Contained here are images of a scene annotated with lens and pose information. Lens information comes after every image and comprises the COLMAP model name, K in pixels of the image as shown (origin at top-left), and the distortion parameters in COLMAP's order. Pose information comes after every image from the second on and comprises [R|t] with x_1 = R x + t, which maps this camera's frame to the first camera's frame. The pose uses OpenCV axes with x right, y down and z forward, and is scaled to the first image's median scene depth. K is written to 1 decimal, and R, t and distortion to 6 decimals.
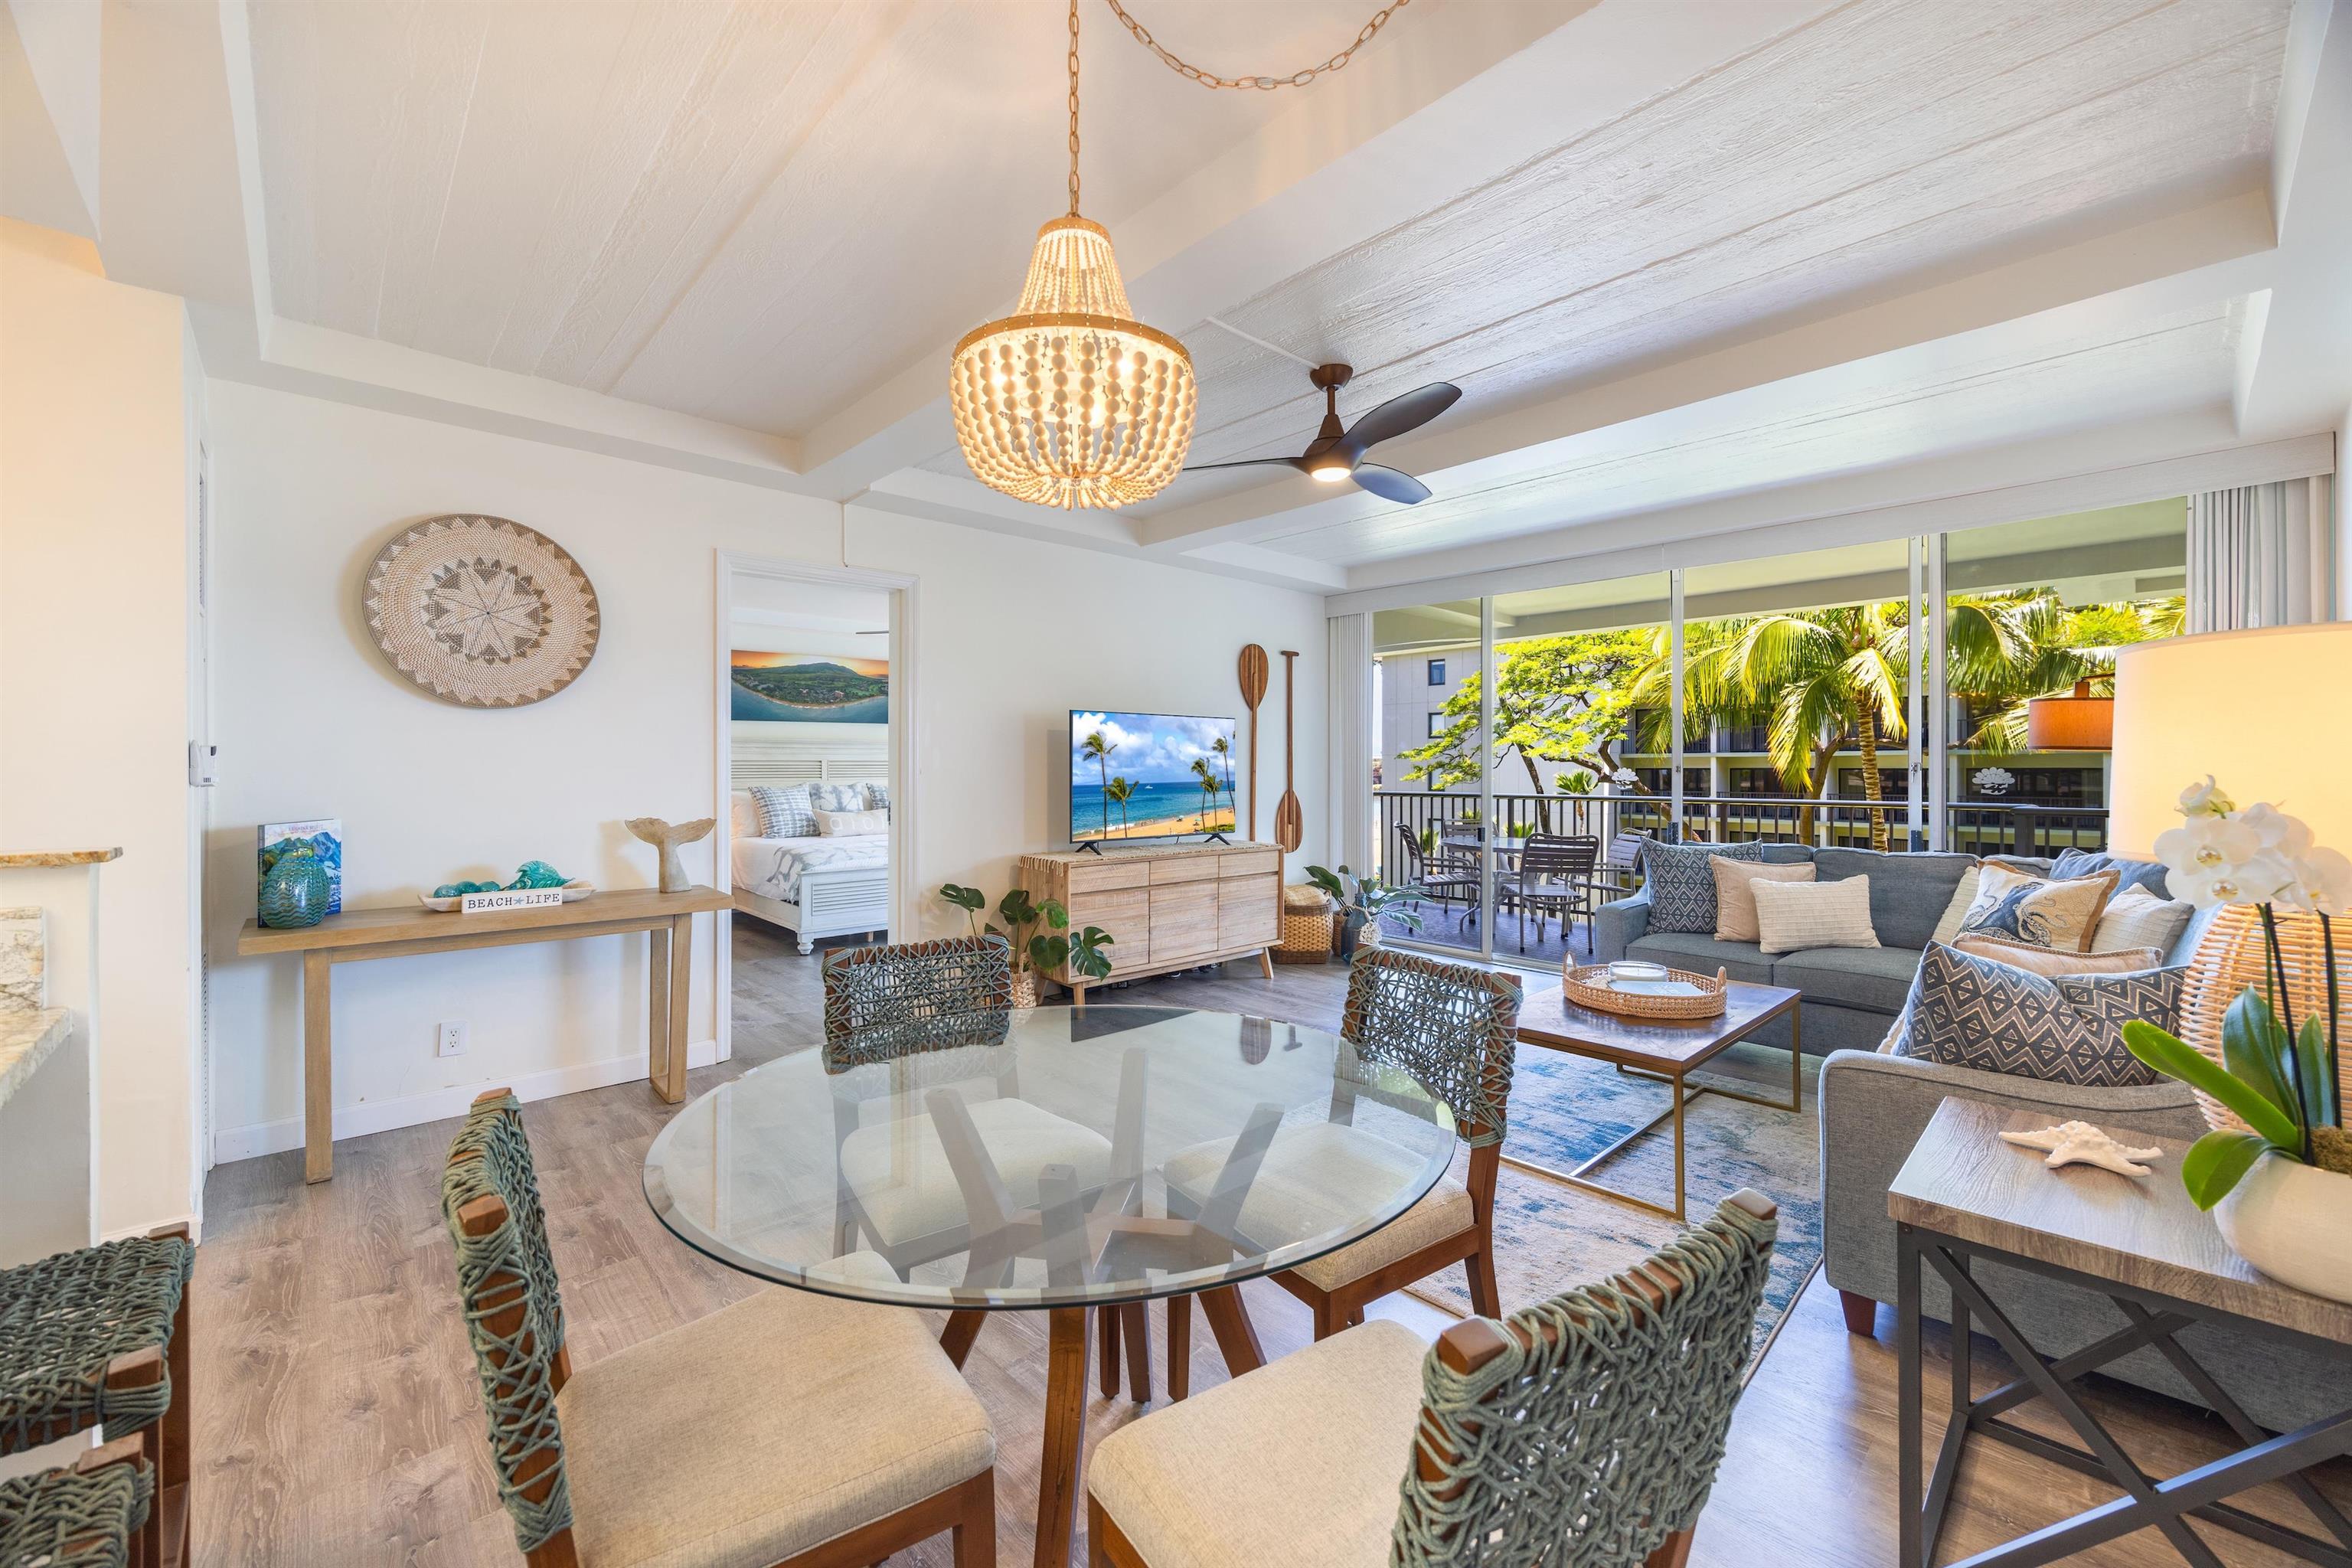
lens RADIAL K [[931.9, 0, 1159.9], [0, 931.9, 764.4], [0, 0, 1]] dist [0.001352, -0.000088]
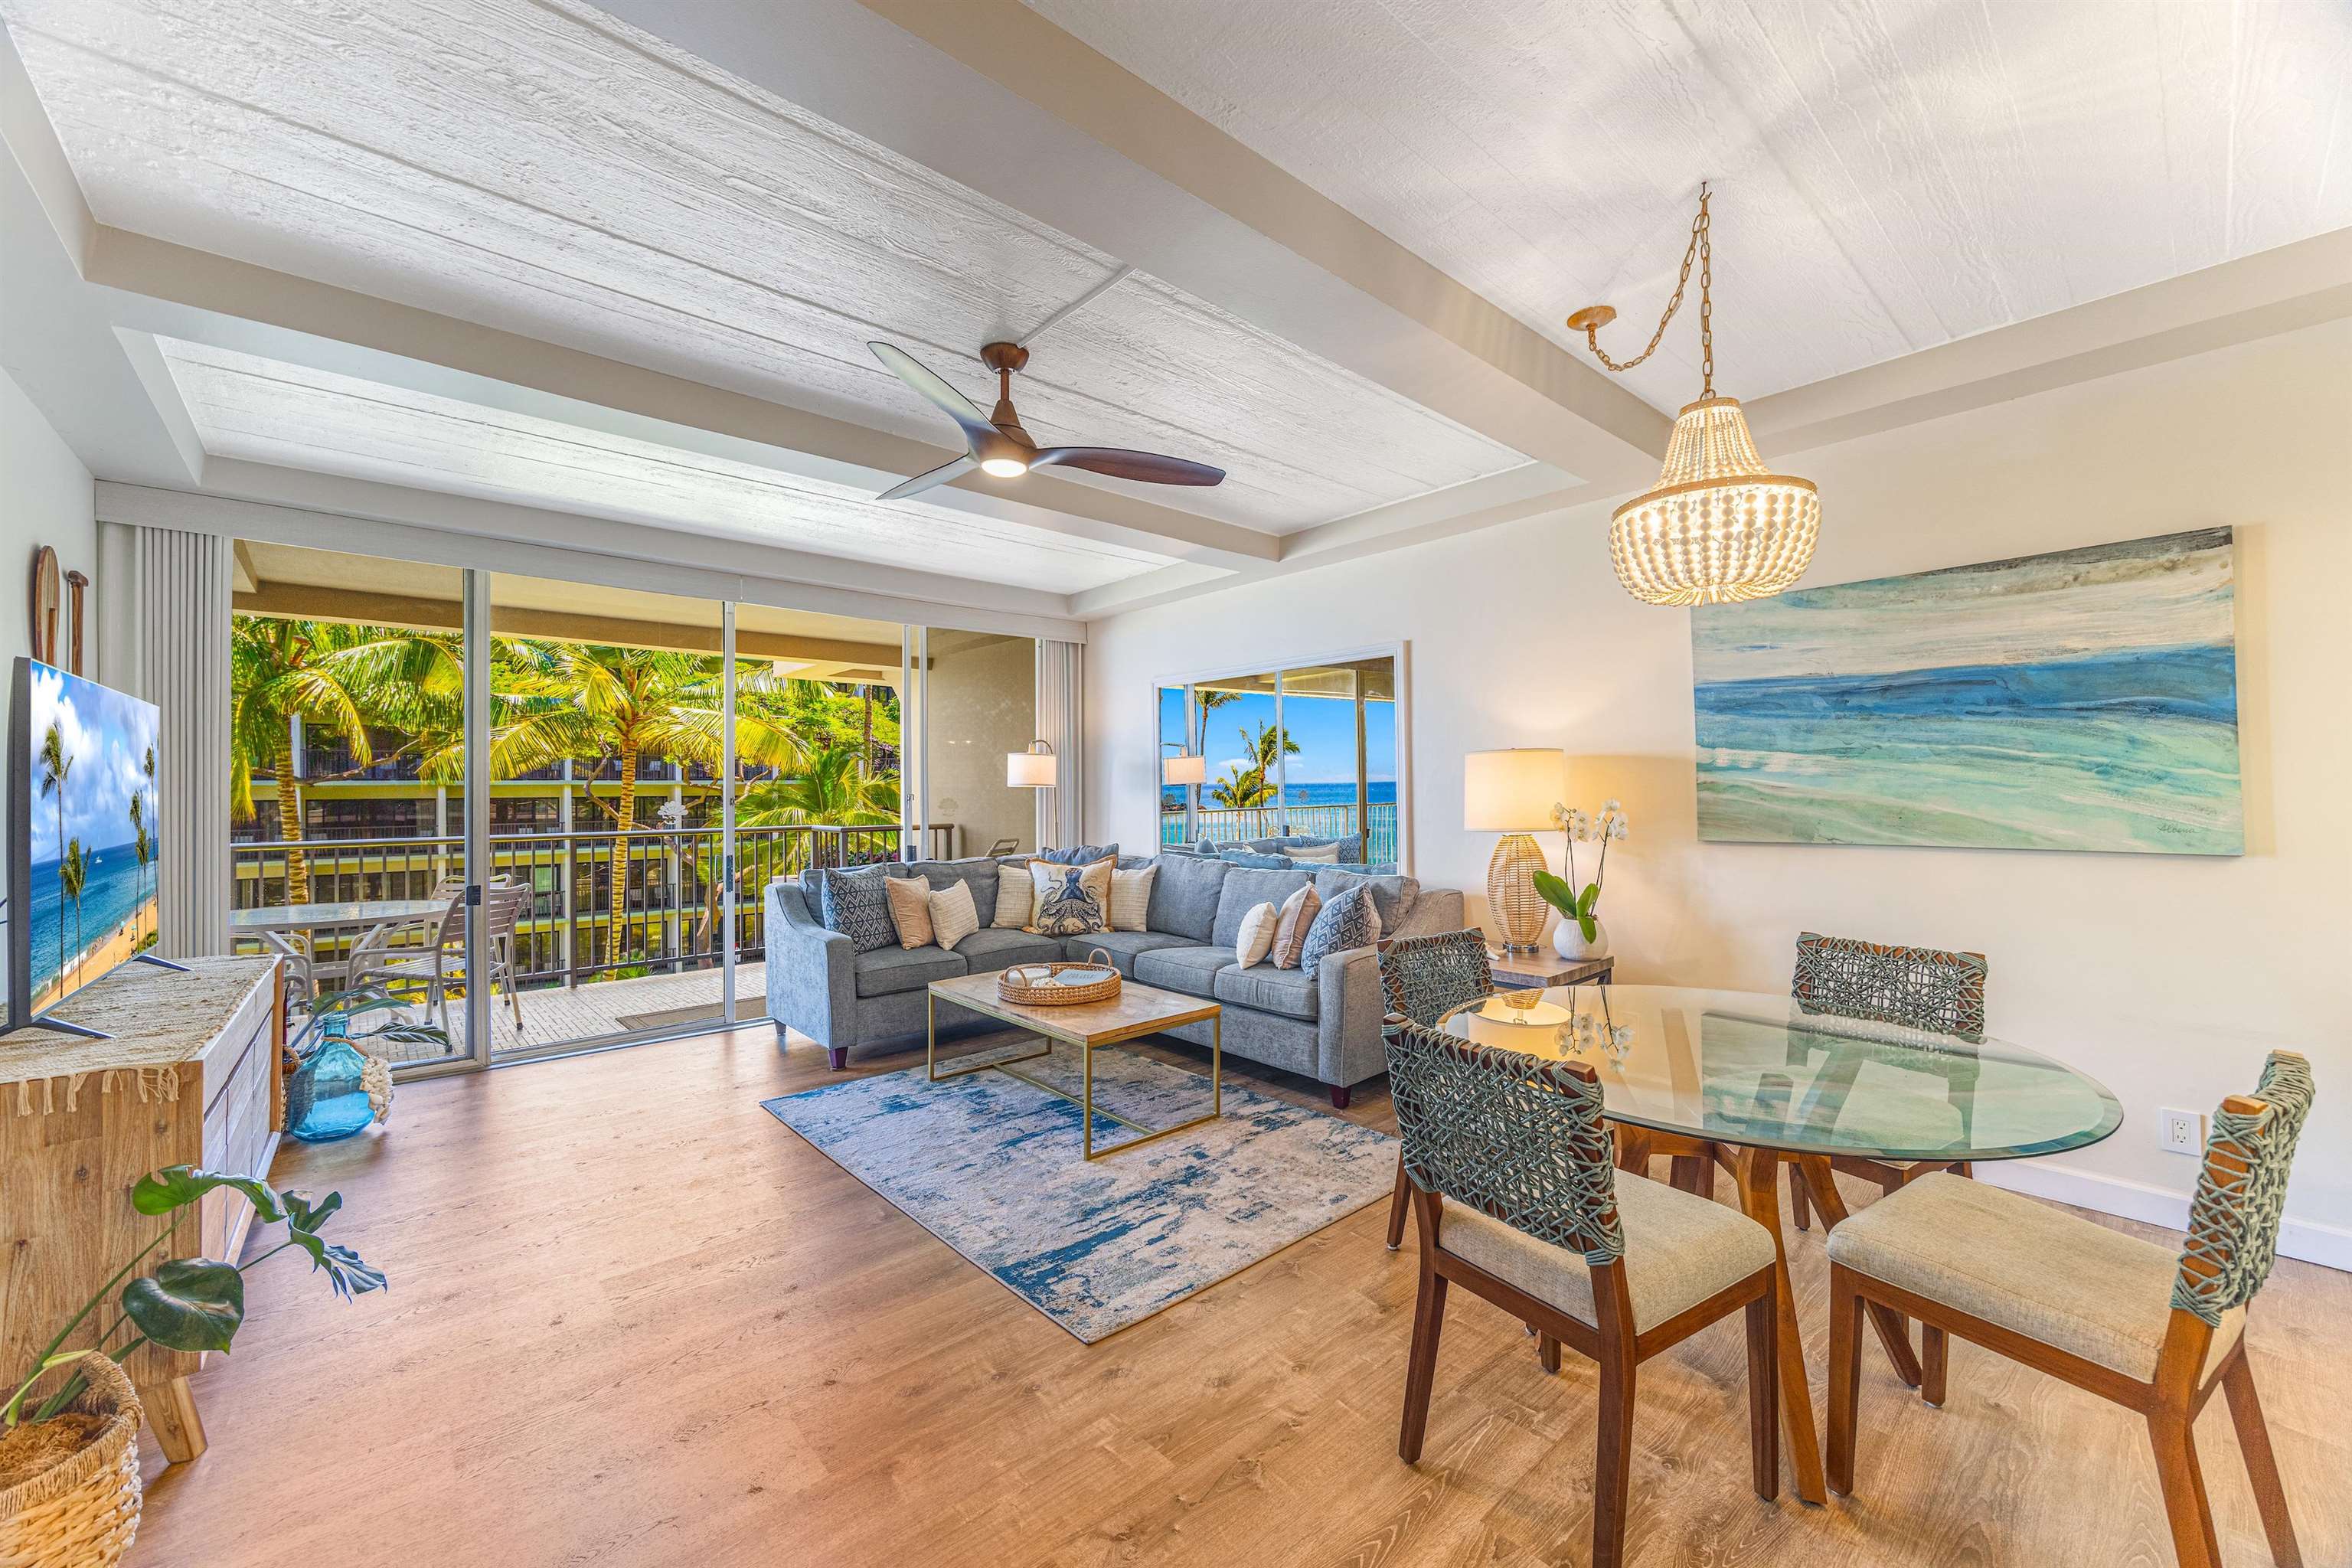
lens RADIAL K [[909.3, 0, 1176.0], [0, 909.3, 784.0], [0, 0, 1]] dist [-0.000009, 0.000002]
pose [[0.015399, 0.007742, 0.999851, -0.461148], [0.004662, 0.999959, -0.007814, -0.004337], [-0.999871, 0.004781, 0.015363, 0.576951]]
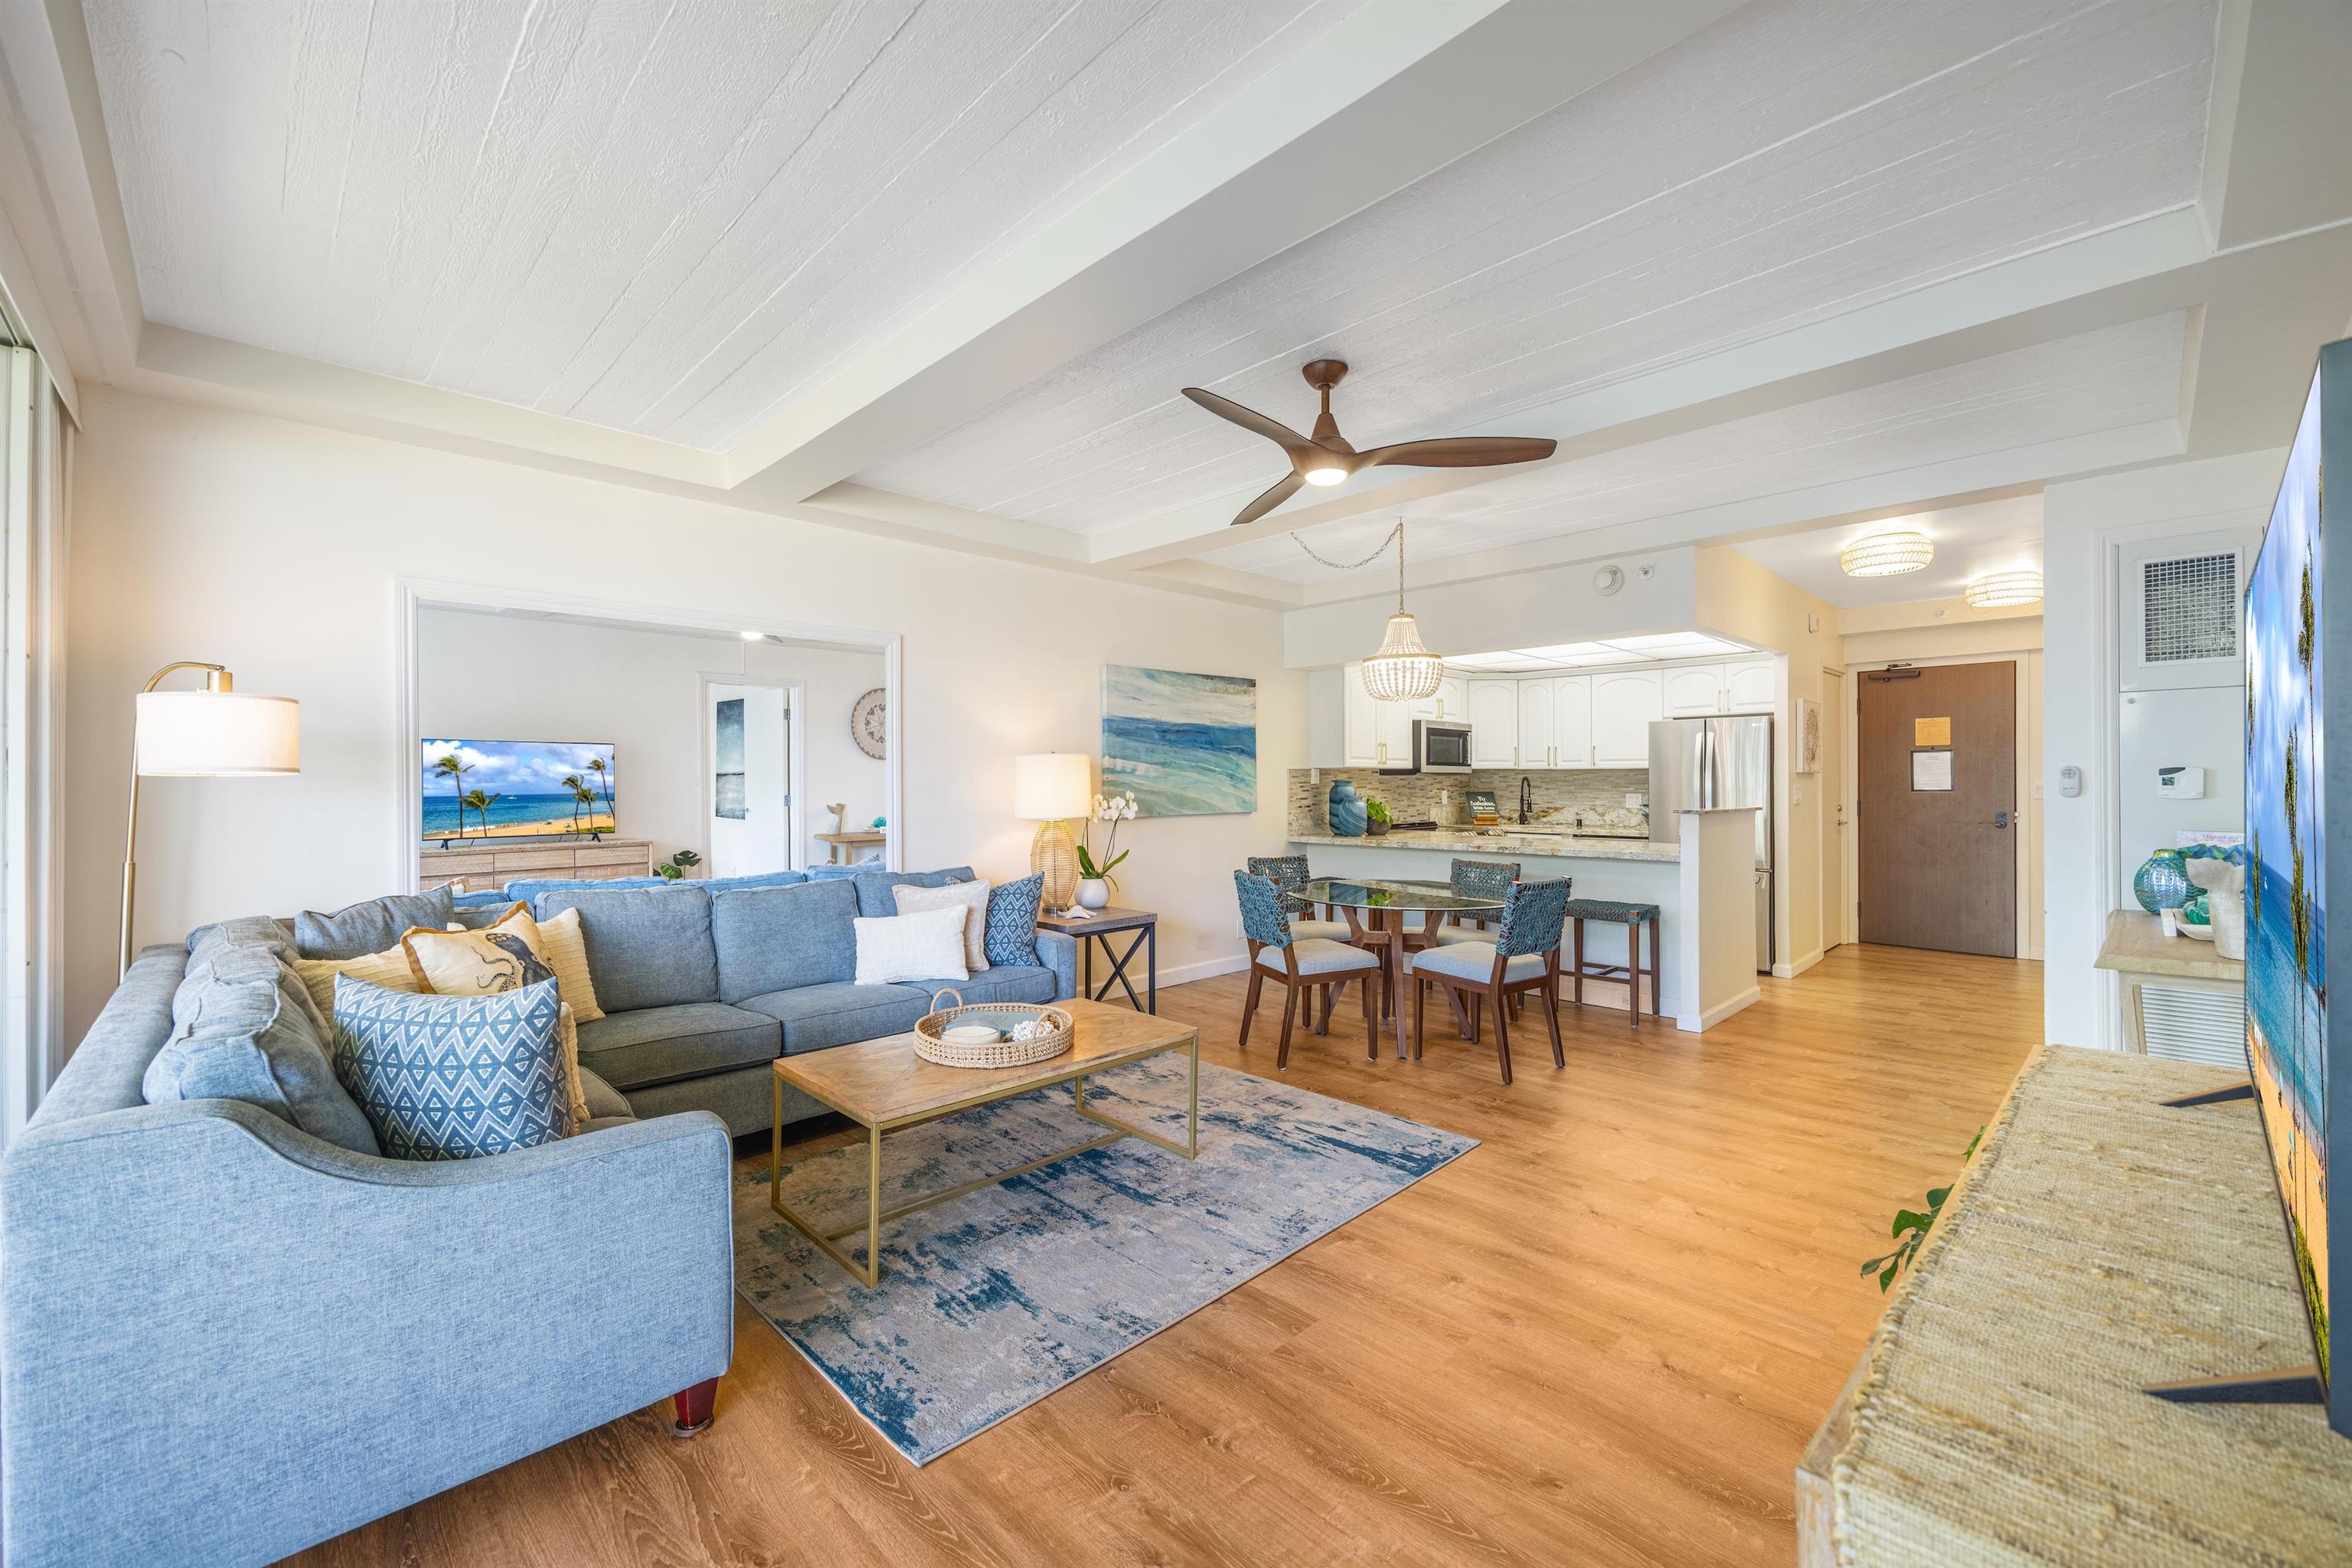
lens RADIAL K [[944.6, 0, 1157.9], [0, 944.6, 784.9], [0, 0, 1]] dist [-0.001621, -0.000332]
pose [[-0.999689, 0.005569, -0.024321, 0.261598], [0.005629, 0.999981, -0.002377, -0.000620], [0.024307, -0.002513, -0.999701, 1.348965]]
